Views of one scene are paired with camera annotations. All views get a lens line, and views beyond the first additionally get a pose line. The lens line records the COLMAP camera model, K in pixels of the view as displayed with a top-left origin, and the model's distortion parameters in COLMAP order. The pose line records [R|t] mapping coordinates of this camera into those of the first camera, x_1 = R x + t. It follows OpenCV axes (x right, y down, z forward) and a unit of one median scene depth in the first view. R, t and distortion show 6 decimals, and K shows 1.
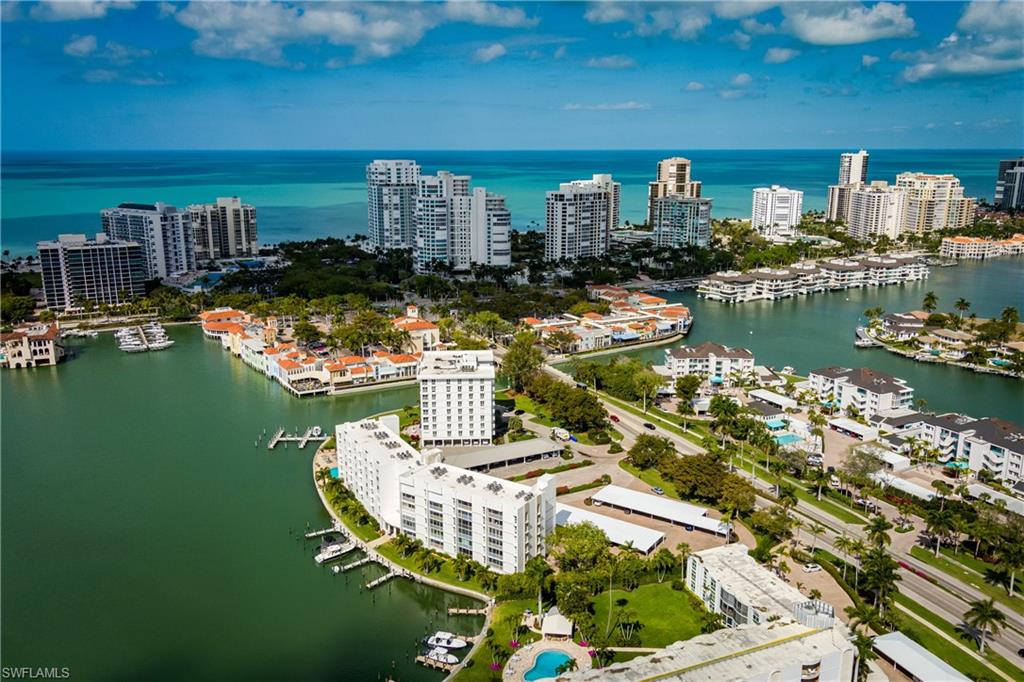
lens RADIAL K [[804.8, 0, 512.0], [0, 804.8, 341.0], [0, 0, 1]] dist [0.013920, 0.004960]
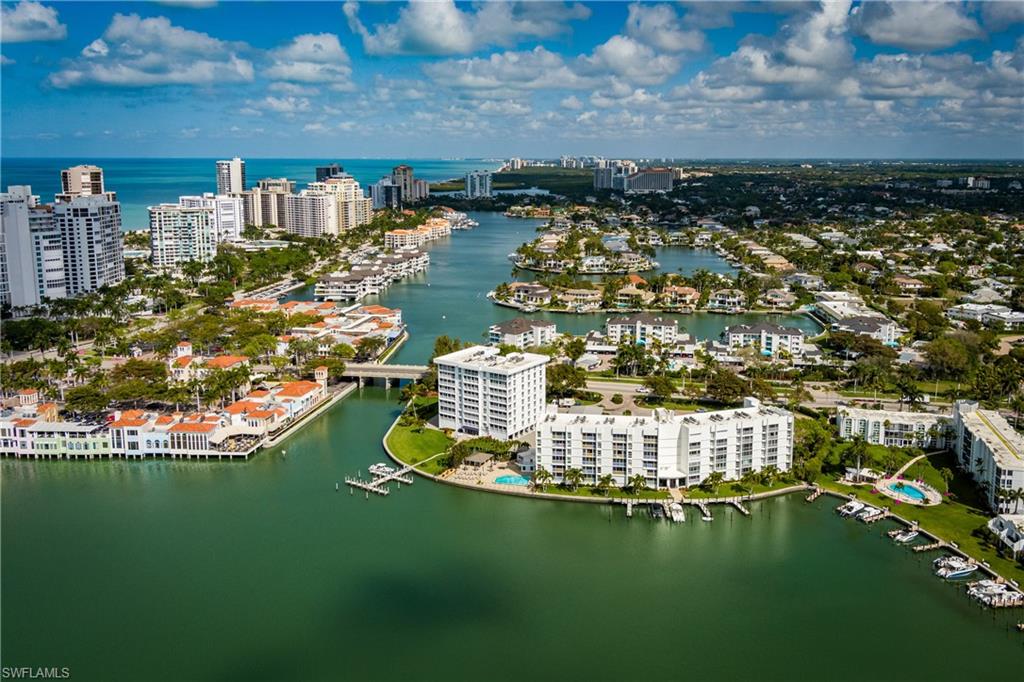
lens RADIAL K [[846.5, 0, 512.0], [0, 846.5, 341.0], [0, 0, 1]] dist [-0.015718, -0.015520]
pose [[0.608131, -0.165947, 0.776298, -0.363378], [0.180878, 0.981149, 0.068043, -0.026565], [-0.772956, 0.099036, 0.626683, 0.125397]]
